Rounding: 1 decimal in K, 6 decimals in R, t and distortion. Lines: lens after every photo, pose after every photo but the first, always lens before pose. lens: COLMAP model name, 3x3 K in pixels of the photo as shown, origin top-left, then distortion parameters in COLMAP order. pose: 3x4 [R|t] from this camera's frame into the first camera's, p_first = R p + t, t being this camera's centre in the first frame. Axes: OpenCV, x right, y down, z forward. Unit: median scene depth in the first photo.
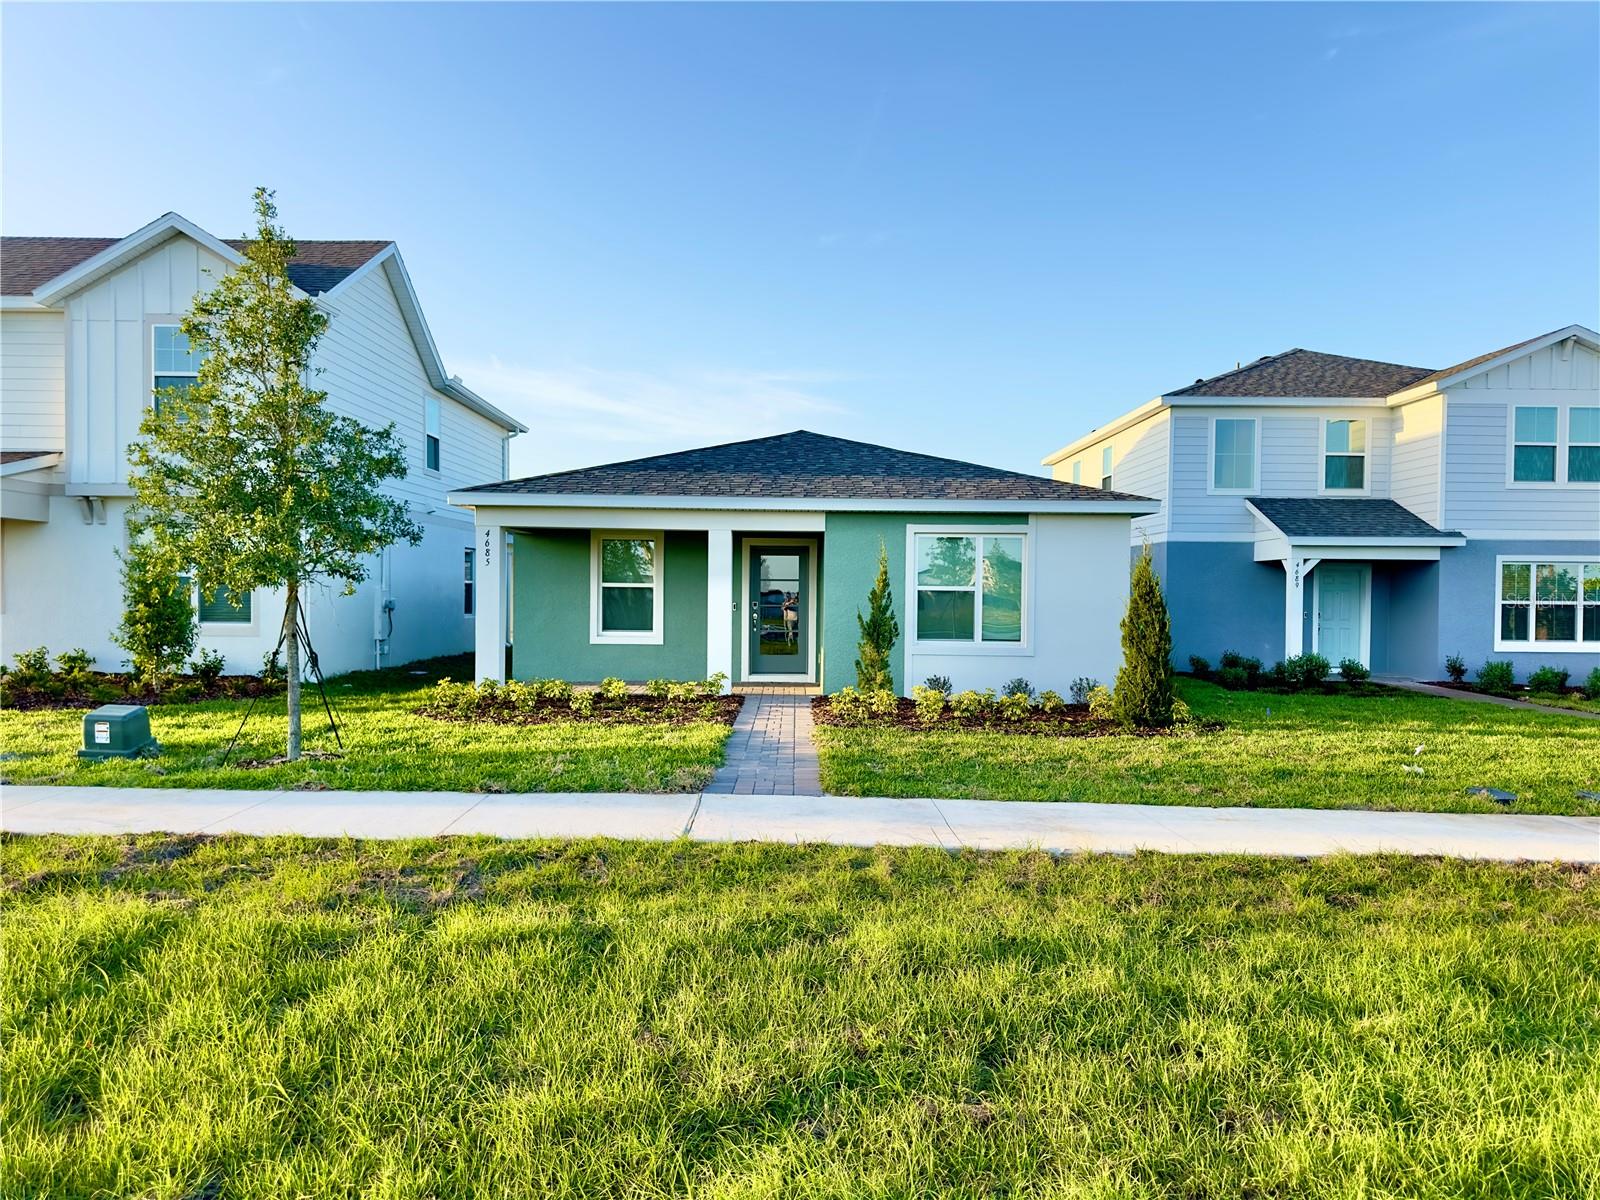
lens RADIAL K [[1197.0, 0, 801.5], [0, 1197.0, 600.6], [0, 0, 1]] dist [-0.034375, -0.020223]
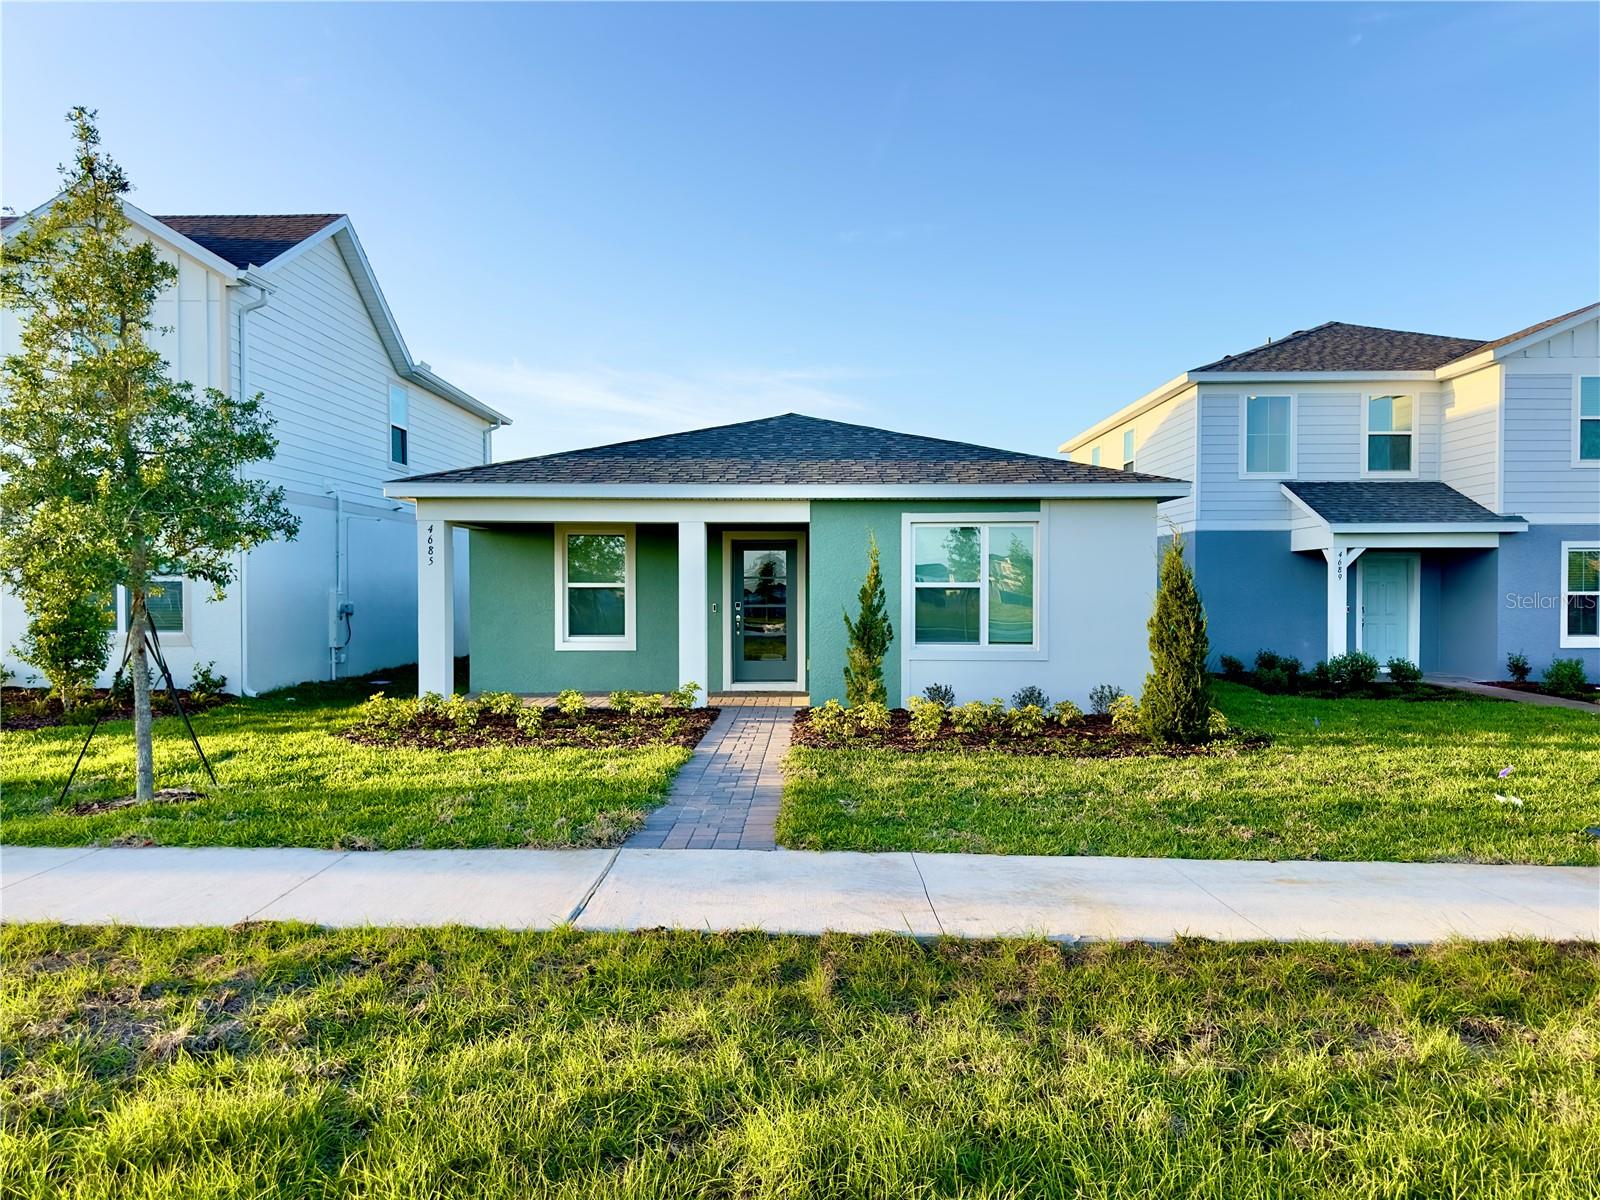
lens RADIAL K [[1197.0, 0, 793.2], [0, 1197.0, 598.7], [0, 0, 1]] dist [-0.034375, -0.020223]
pose [[0.999664, -0.010736, -0.023604, 0.027489], [0.010751, 0.999942, 0.000486, -0.001723], [0.023597, -0.000739, 0.999721, 0.113343]]
